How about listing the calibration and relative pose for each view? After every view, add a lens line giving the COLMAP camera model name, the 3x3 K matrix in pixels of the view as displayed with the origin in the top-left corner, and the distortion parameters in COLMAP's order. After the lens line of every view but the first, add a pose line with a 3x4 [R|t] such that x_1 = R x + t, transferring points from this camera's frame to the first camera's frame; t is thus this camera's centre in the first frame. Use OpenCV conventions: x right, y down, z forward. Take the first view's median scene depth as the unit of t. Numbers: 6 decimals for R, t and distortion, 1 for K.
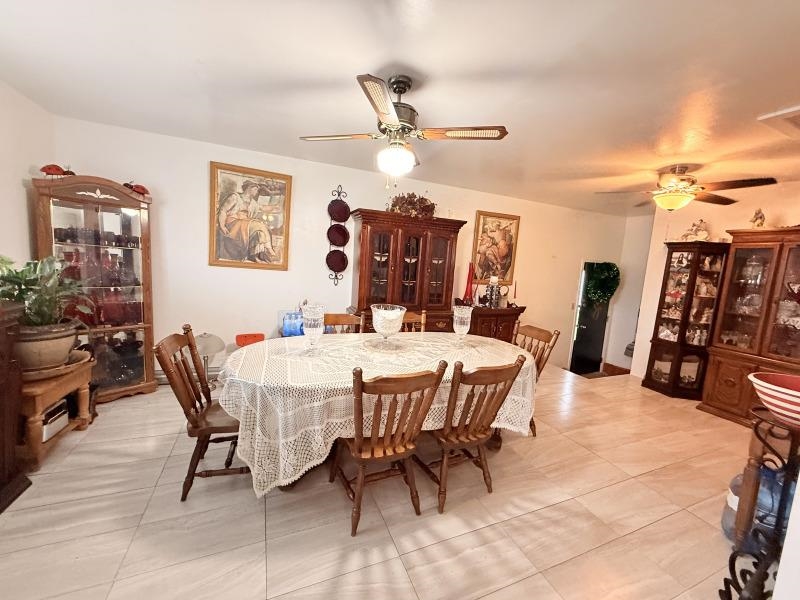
lens RADIAL K [[320.5, 0, 400.0], [0, 320.5, 300.5], [0, 0, 1]] dist [-0.001471, -0.000057]
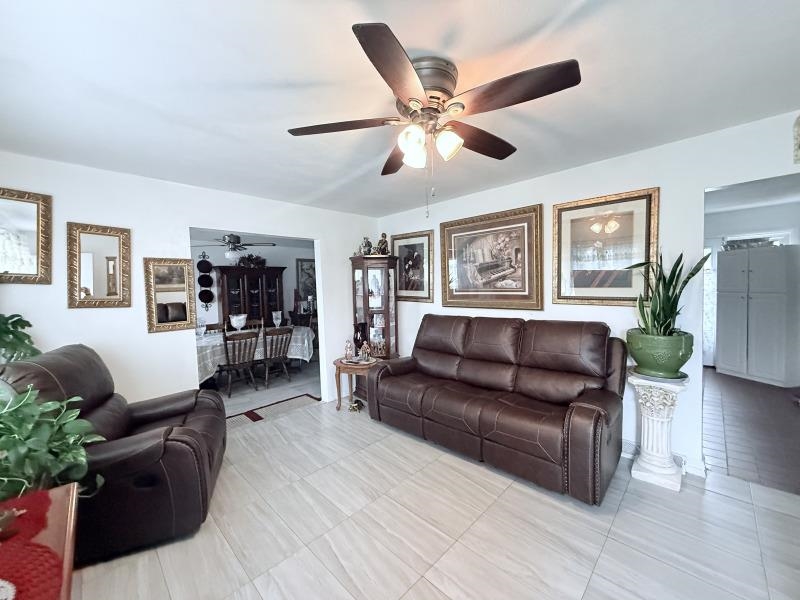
lens RADIAL K [[320.5, 0, 397.7], [0, 320.5, 298.0], [0, 0, 1]] dist [-0.001471, -0.000057]
pose [[0.924993, -0.100450, 0.366466, 0.116141], [0.127128, 0.990658, -0.049340, 0.097031], [-0.358086, 0.092227, 0.929122, -0.924116]]
